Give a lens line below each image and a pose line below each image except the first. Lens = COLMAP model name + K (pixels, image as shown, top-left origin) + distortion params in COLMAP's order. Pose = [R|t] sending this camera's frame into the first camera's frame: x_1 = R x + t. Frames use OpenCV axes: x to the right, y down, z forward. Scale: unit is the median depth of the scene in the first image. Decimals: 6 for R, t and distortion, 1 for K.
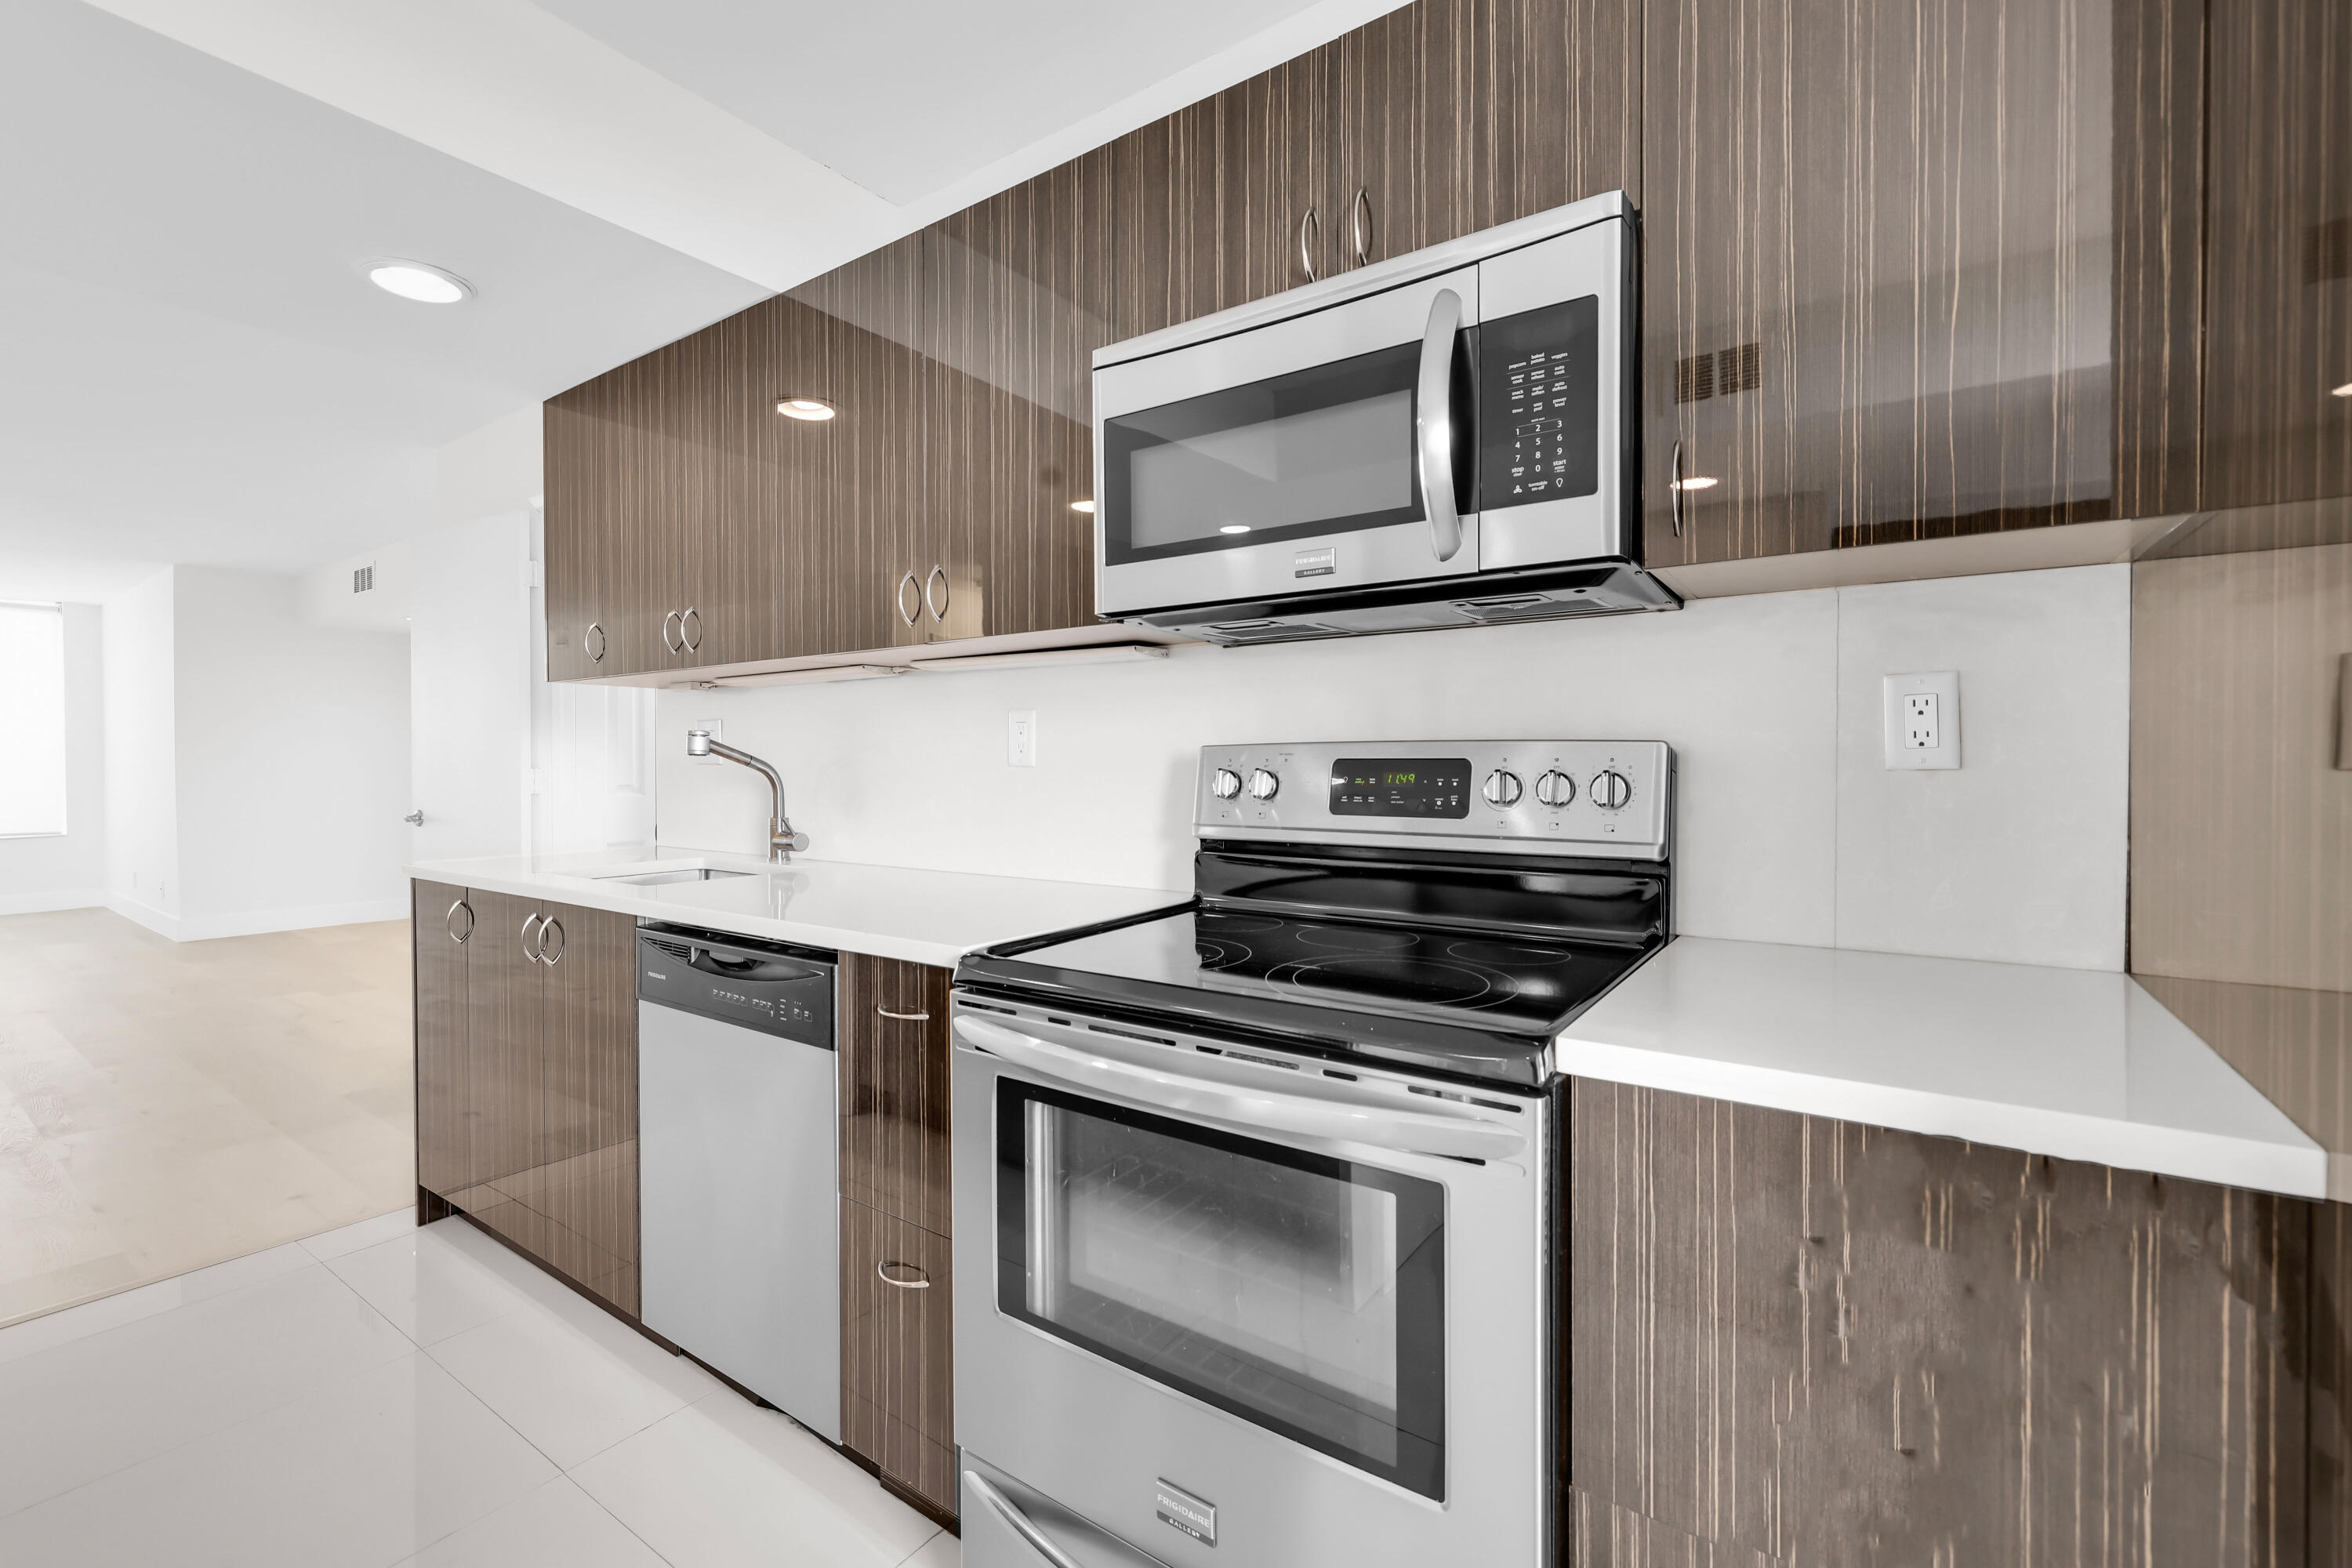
lens RADIAL K [[1015.0, 0, 1173.0], [0, 1015.0, 771.7], [0, 0, 1]] dist [-0.000318, 0.000246]
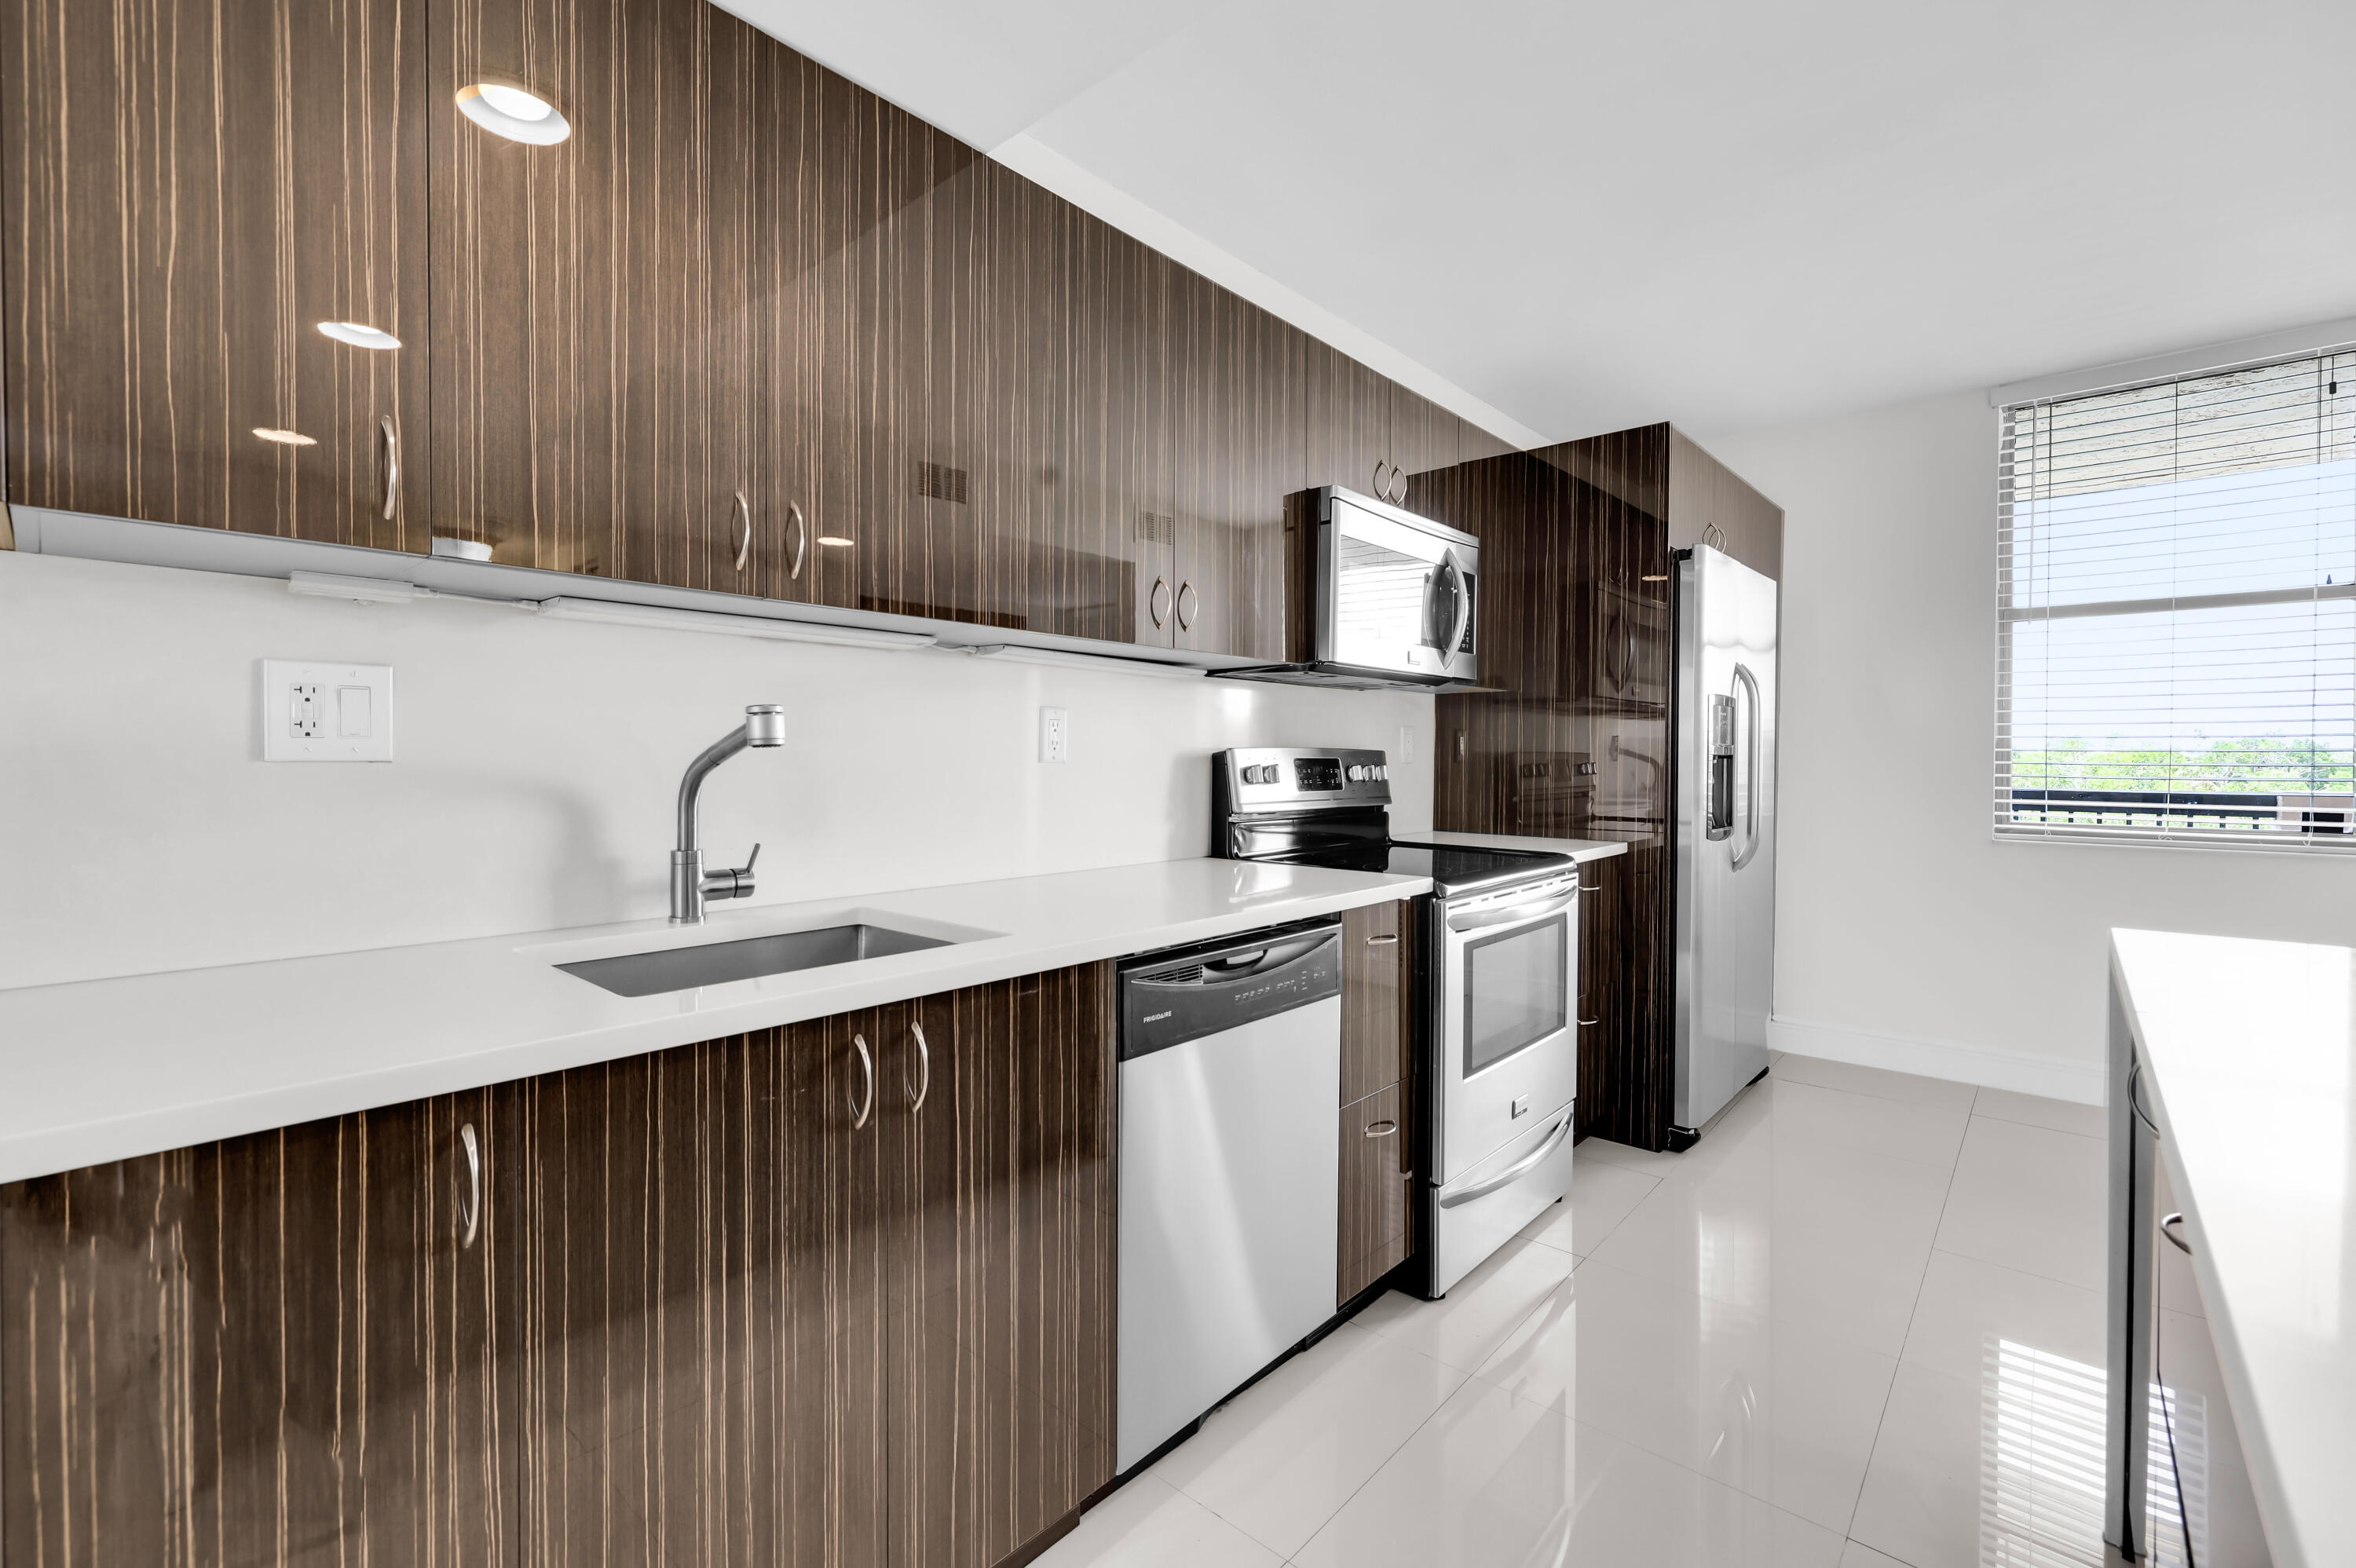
lens RADIAL K [[999.5, 0, 1182.4], [0, 999.5, 772.3], [0, 0, 1]] dist [0.001248, 0.000107]
pose [[0.108995, -0.014336, 0.993939, -1.380854], [0.005760, 0.999888, 0.013790, -0.010922], [-0.994026, 0.004222, 0.109065, 0.931948]]
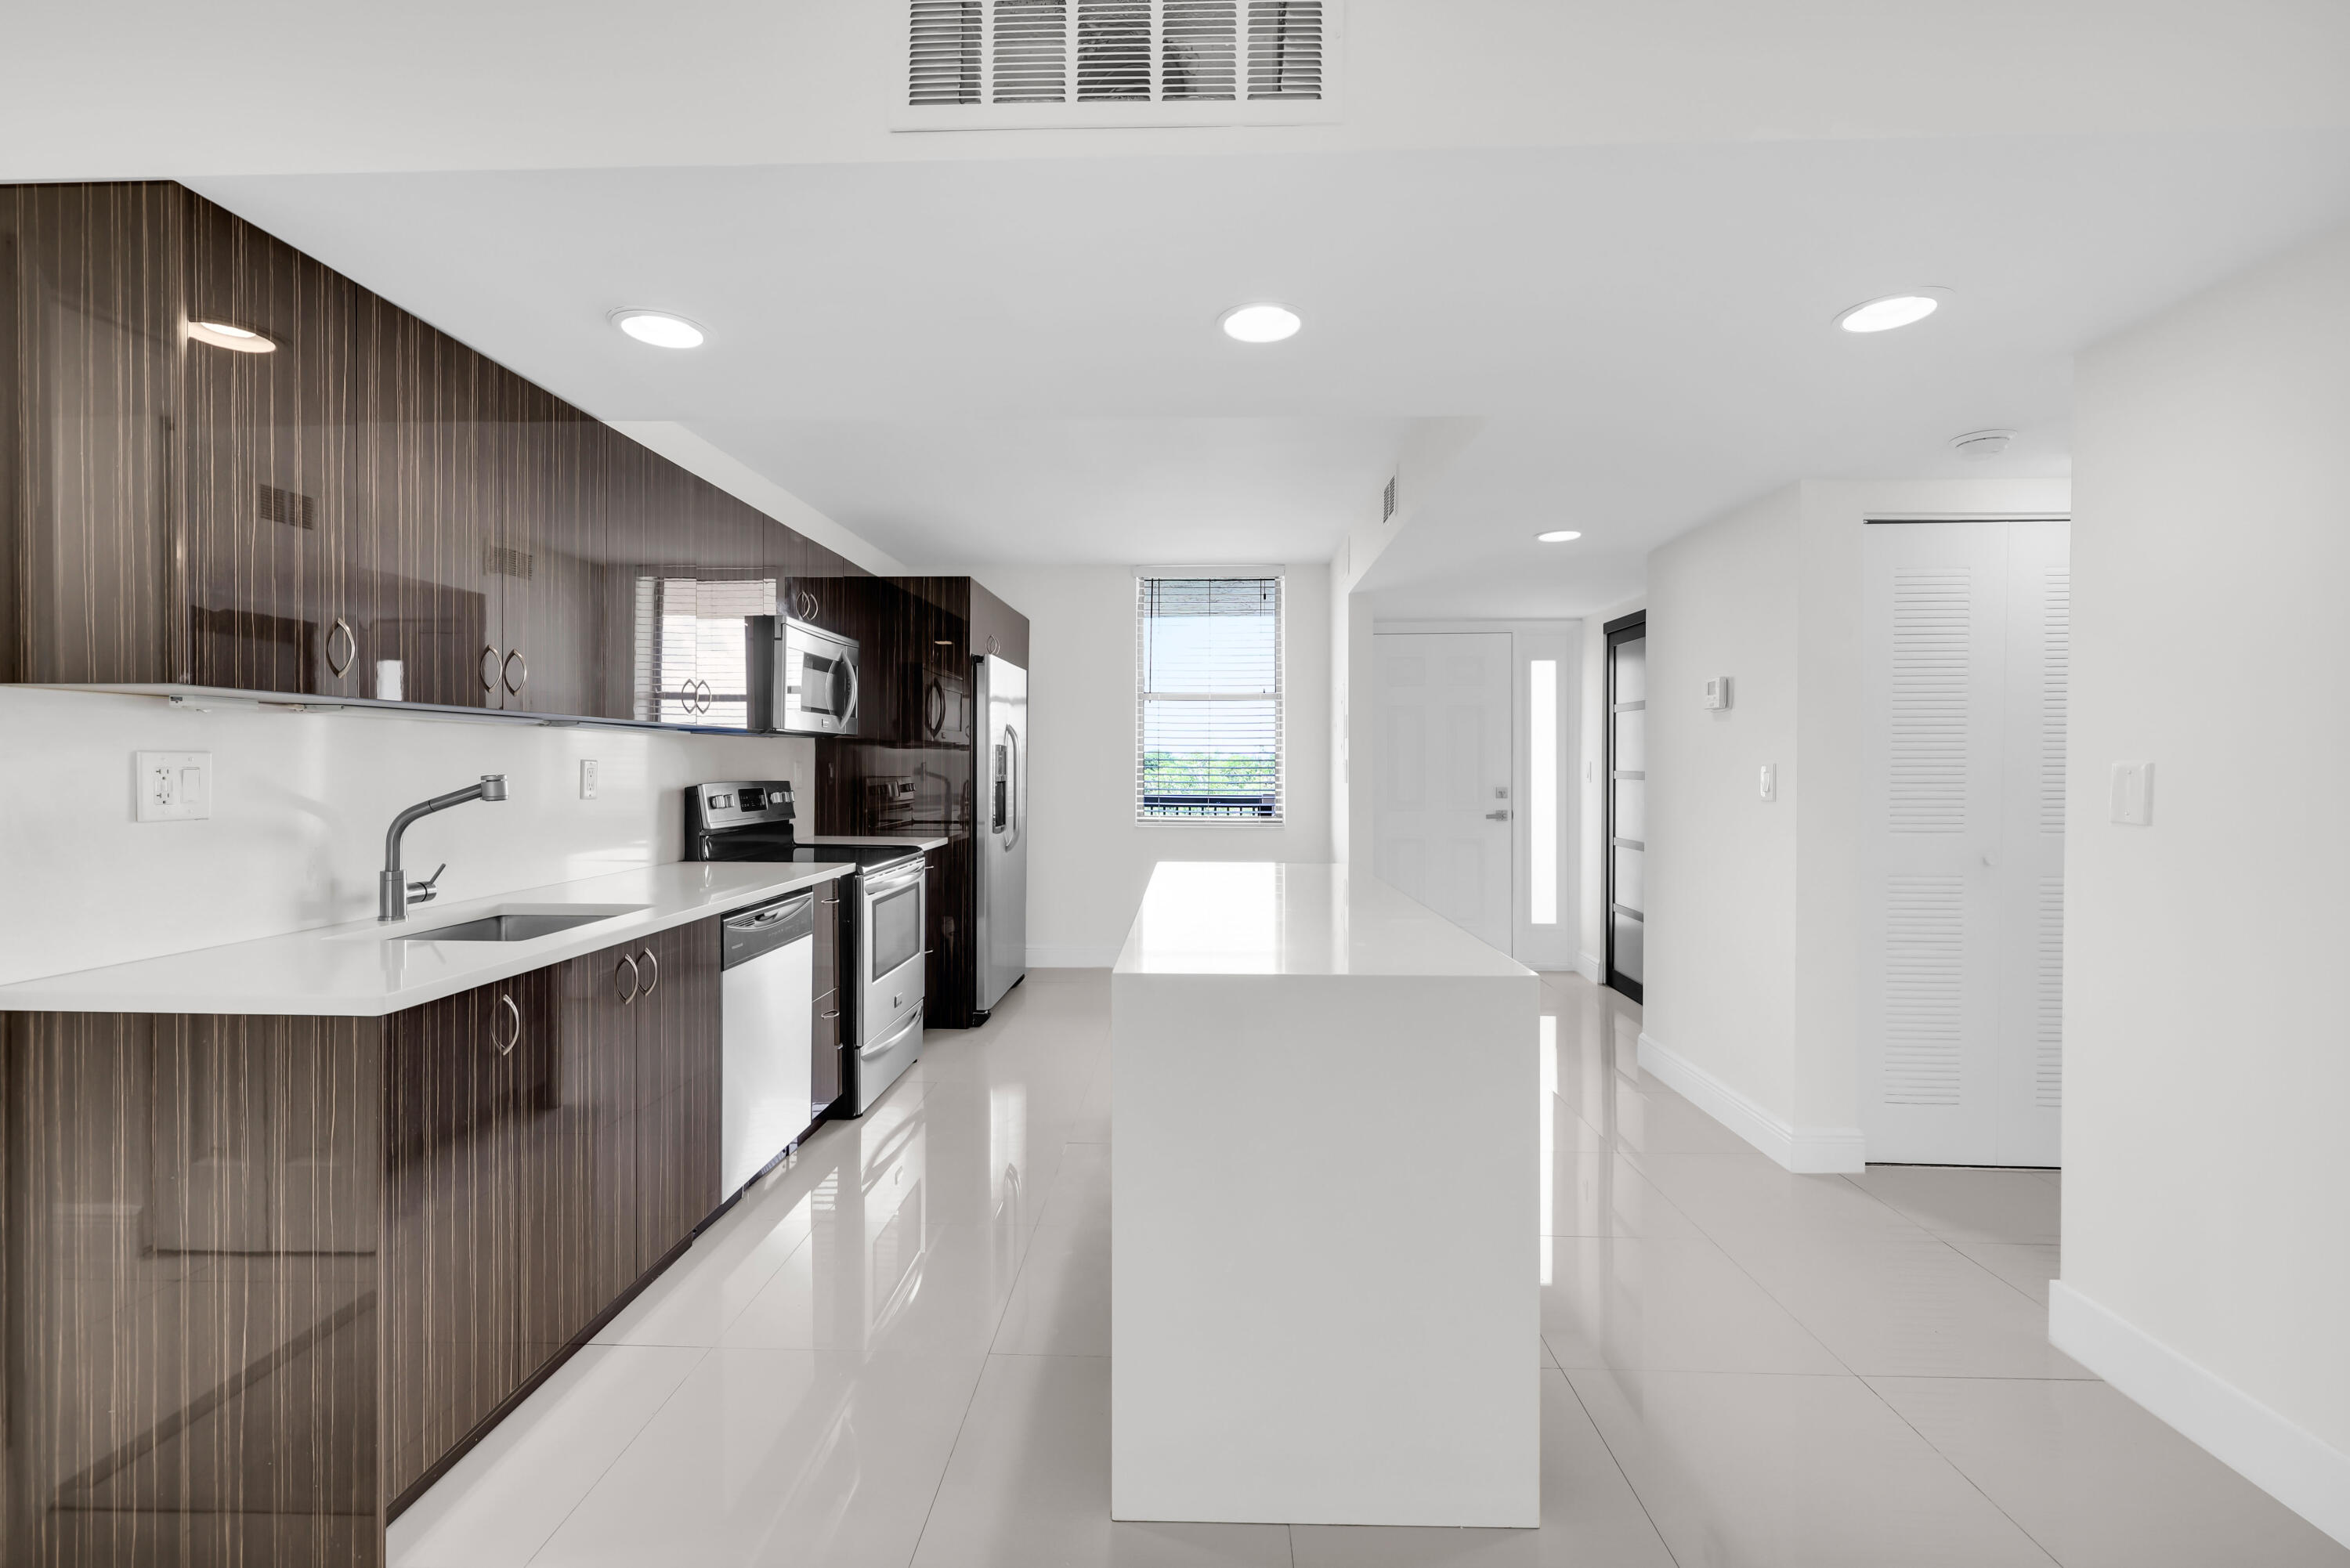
lens RADIAL K [[998.2, 0, 1177.0], [0, 998.2, 772.4], [0, 0, 1]] dist [0.001649, -0.000017]
pose [[-0.553134, -0.009041, 0.833043, -2.163313], [0.004689, 0.999891, 0.013965, -0.071401], [-0.833079, 0.011631, -0.553032, 1.324125]]
